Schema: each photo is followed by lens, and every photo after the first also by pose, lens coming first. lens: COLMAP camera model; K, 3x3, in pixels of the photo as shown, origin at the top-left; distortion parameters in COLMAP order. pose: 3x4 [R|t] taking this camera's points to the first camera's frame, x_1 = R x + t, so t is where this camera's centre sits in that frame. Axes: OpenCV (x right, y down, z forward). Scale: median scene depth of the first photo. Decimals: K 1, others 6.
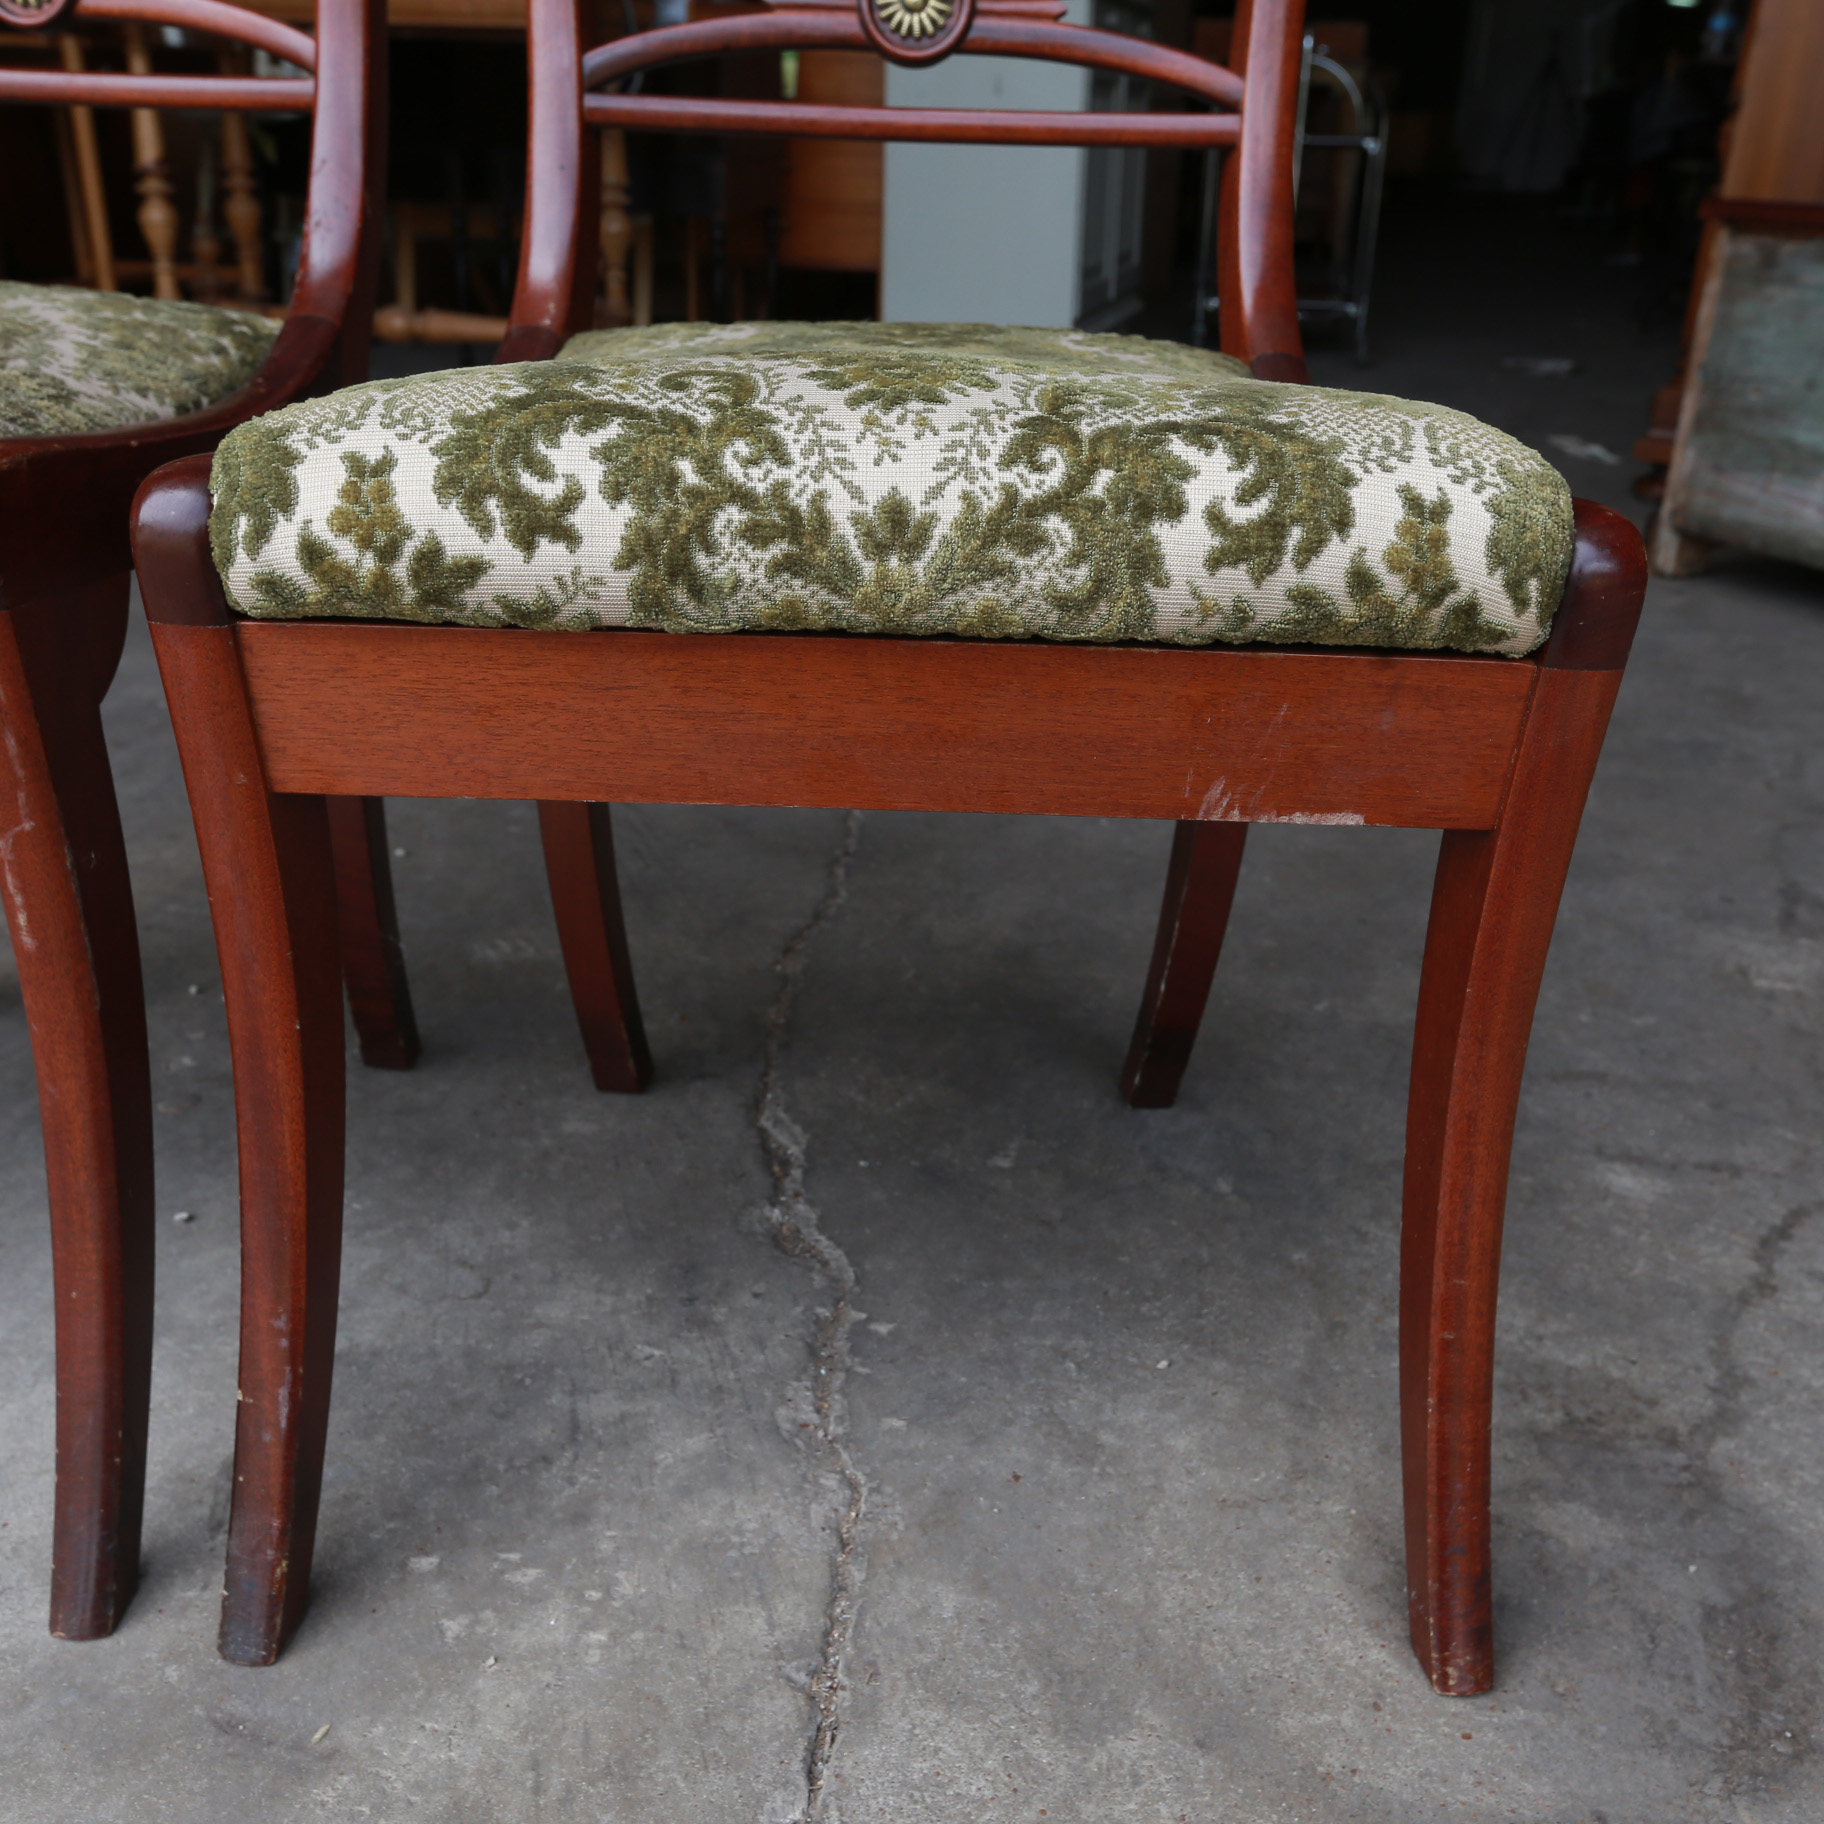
lens RADIAL K [[1841.8, 0, 912.0], [0, 1841.8, 912.0], [0, 0, 1]] dist [-0.040763, 0.012611]
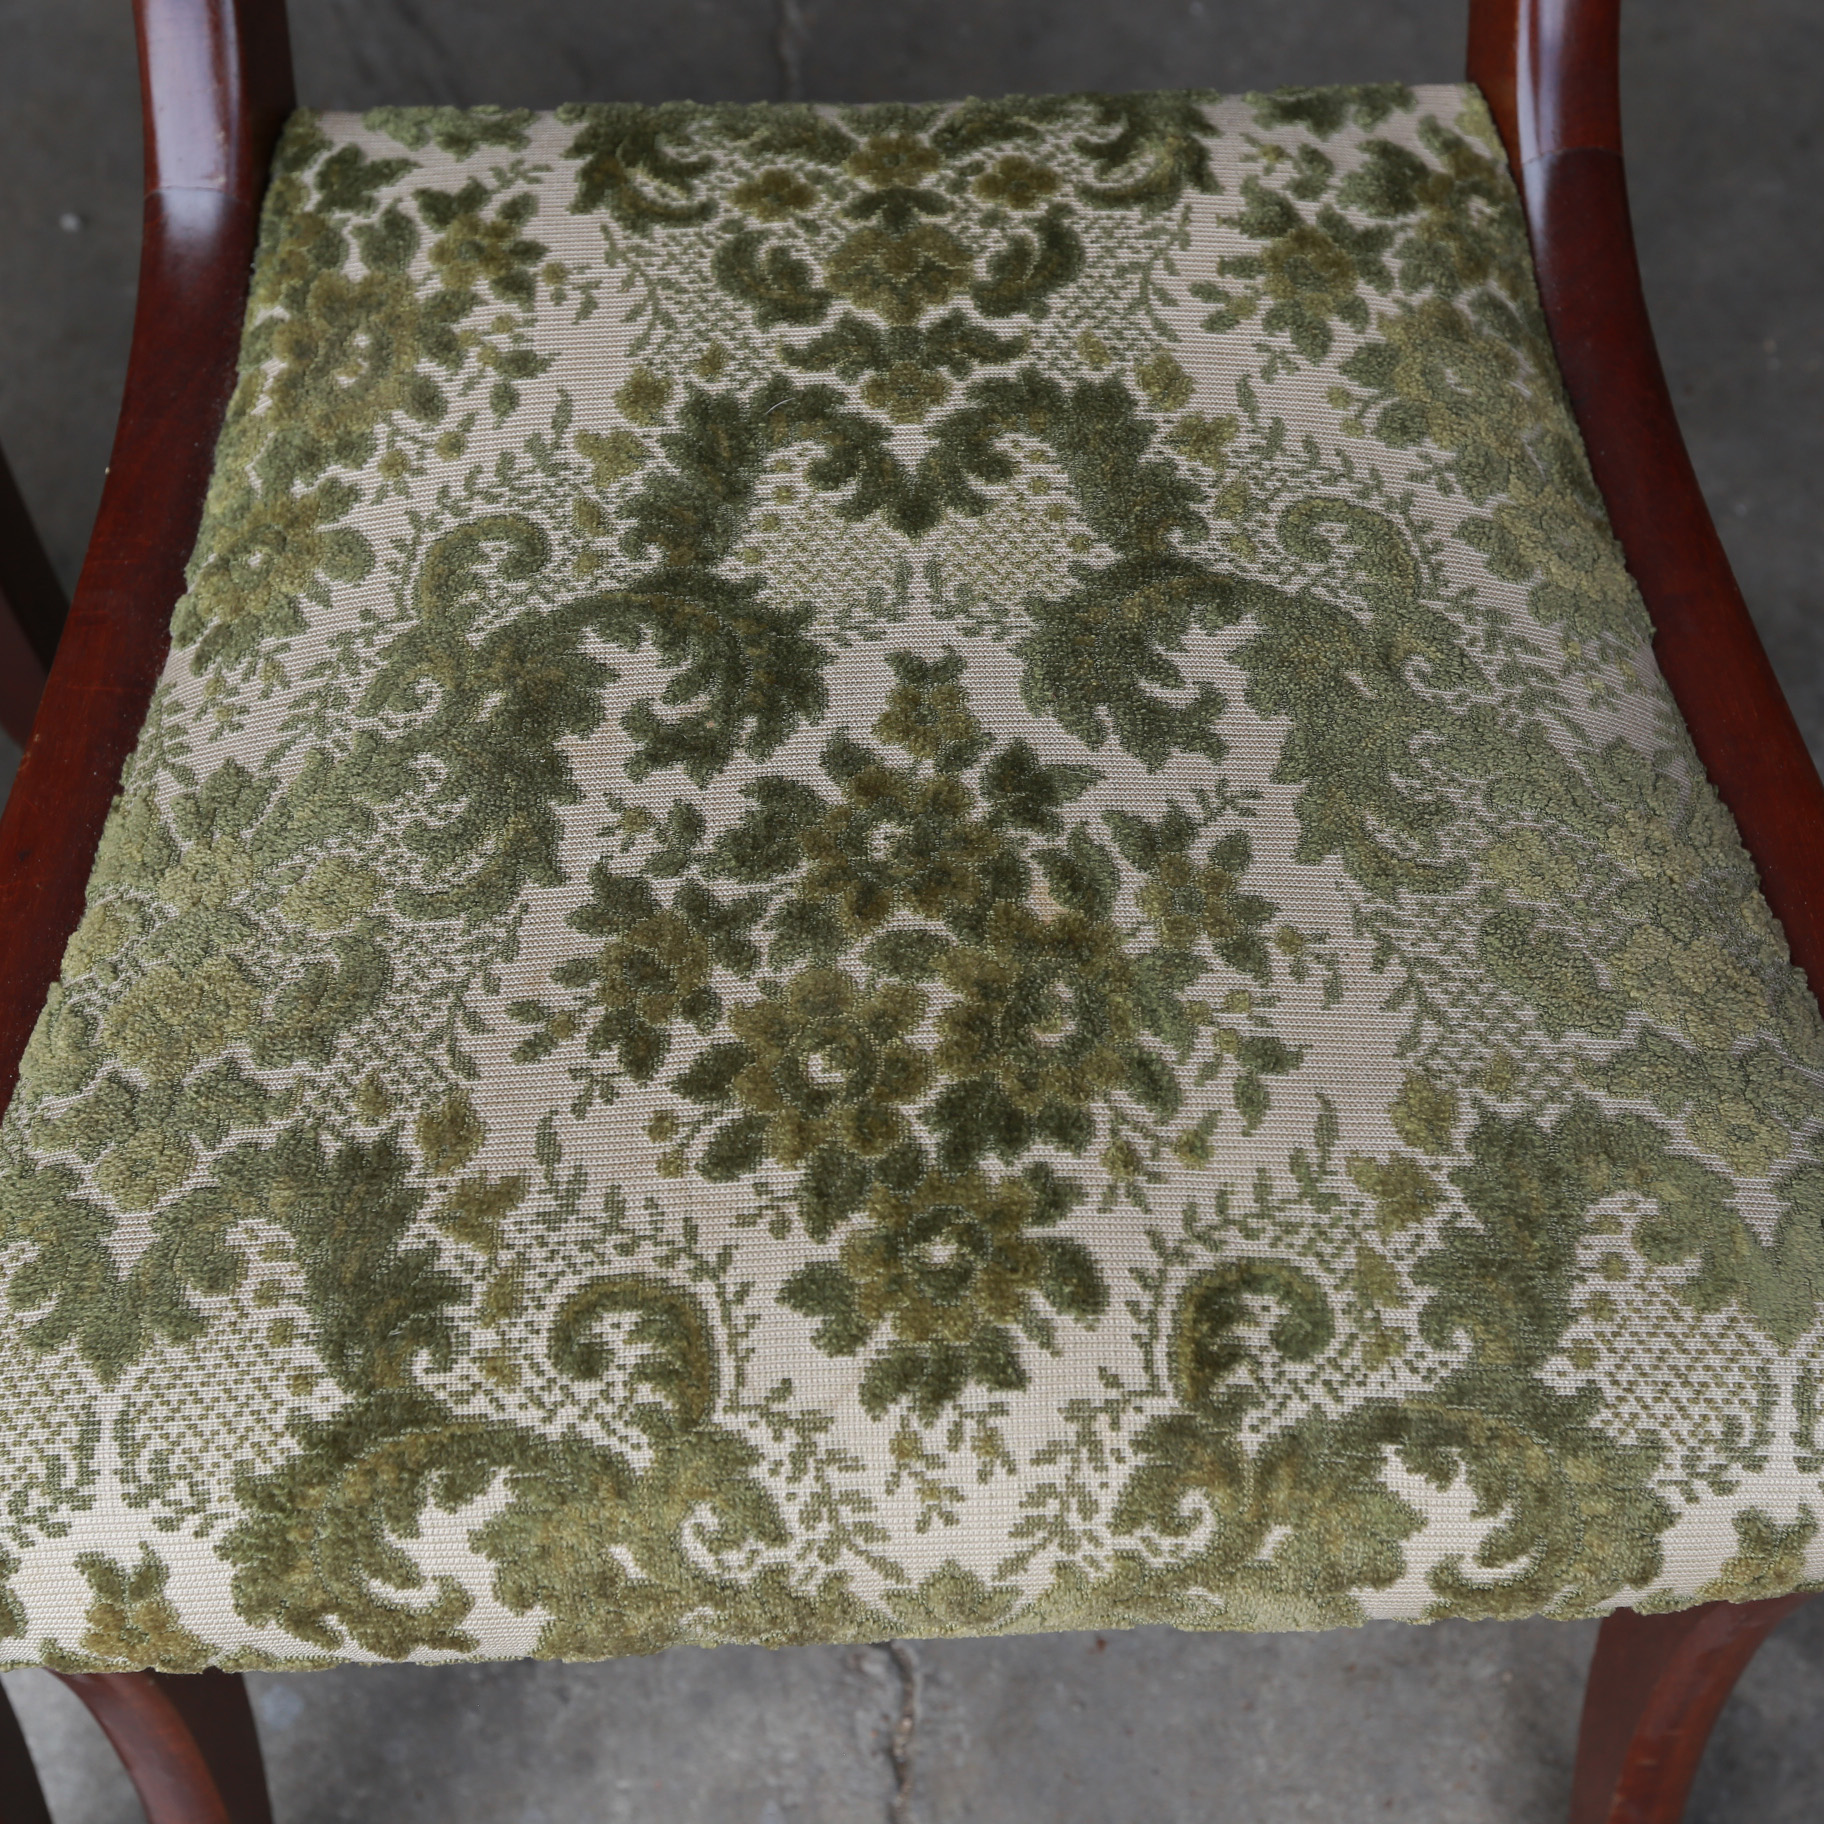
lens RADIAL K [[2566.8, 0, 912.0], [0, 2566.8, 912.0], [0, 0, 1]] dist [-0.004040, 0.094229]
pose [[0.998696, -0.050679, -0.006097, -0.005999], [0.043673, 0.786513, 0.616027, -0.956823], [-0.026424, -0.615490, 0.787701, 0.427401]]
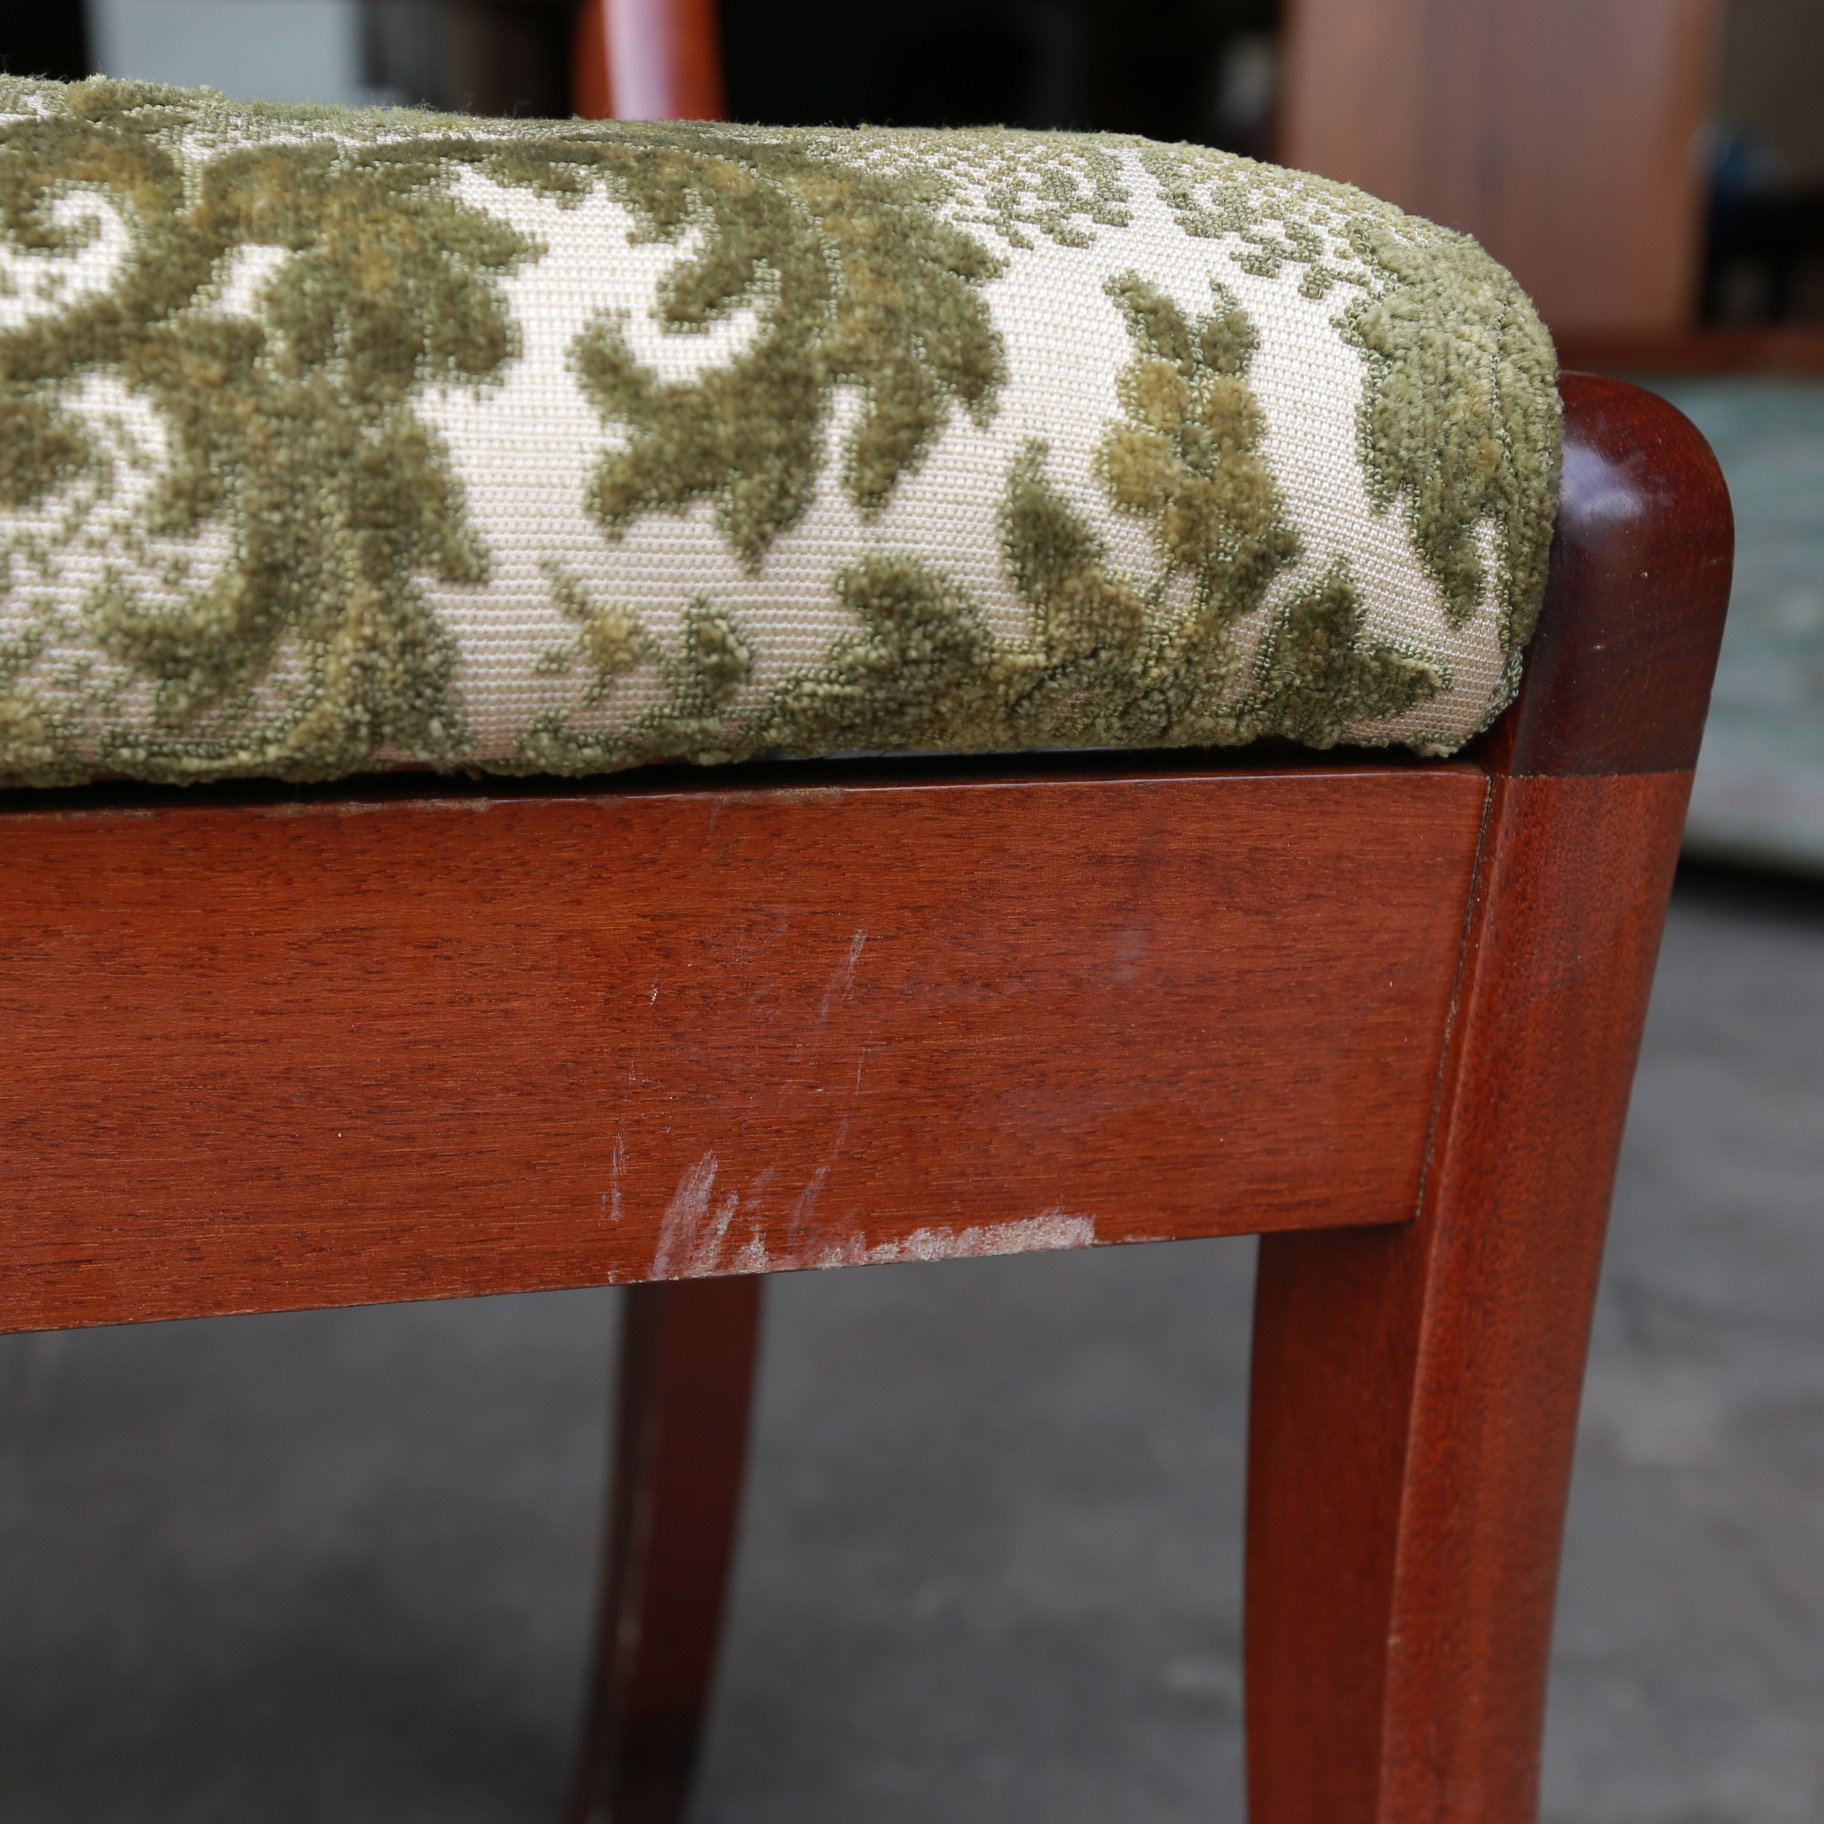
lens RADIAL K [[2566.8, 0, 912.0], [0, 2566.8, 912.0], [0, 0, 1]] dist [-0.004040, 0.094229]
pose [[0.963241, -0.076364, 0.257556, 0.089657], [0.124968, 0.976068, -0.177972, -0.027794], [-0.237801, 0.203616, 0.949732, 0.555554]]
